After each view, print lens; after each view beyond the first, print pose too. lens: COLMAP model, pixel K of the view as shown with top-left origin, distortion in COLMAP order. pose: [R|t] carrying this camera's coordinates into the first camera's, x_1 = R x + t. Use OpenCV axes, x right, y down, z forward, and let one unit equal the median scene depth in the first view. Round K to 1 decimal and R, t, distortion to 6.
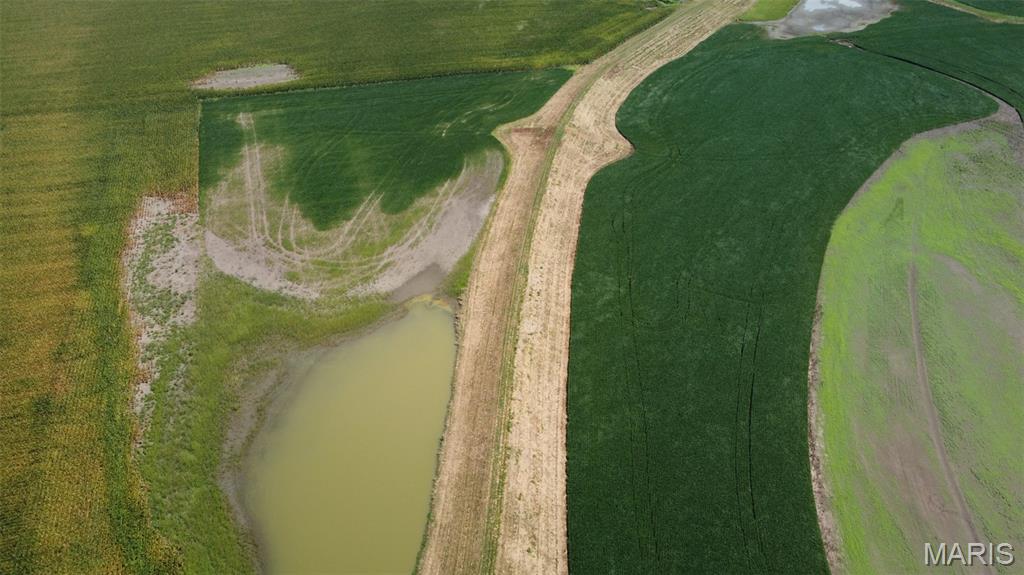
lens RADIAL K [[784.5, 0, 505.2], [0, 784.5, 285.6], [0, 0, 1]] dist [-0.006656, 0.037697]
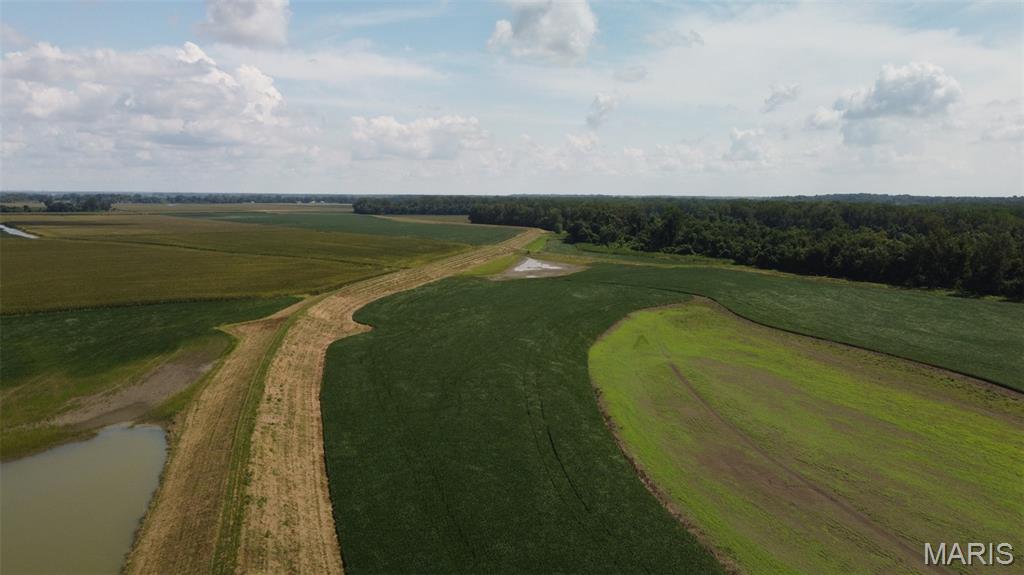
lens RADIAL K [[784.5, 0, 505.7], [0, 784.5, 286.2], [0, 0, 1]] dist [-0.006656, 0.037697]
pose [[0.940685, -0.049152, 0.335702, -0.003051], [0.198511, 0.882146, -0.427098, 0.295770], [-0.275145, 0.468405, 0.839578, 0.201629]]
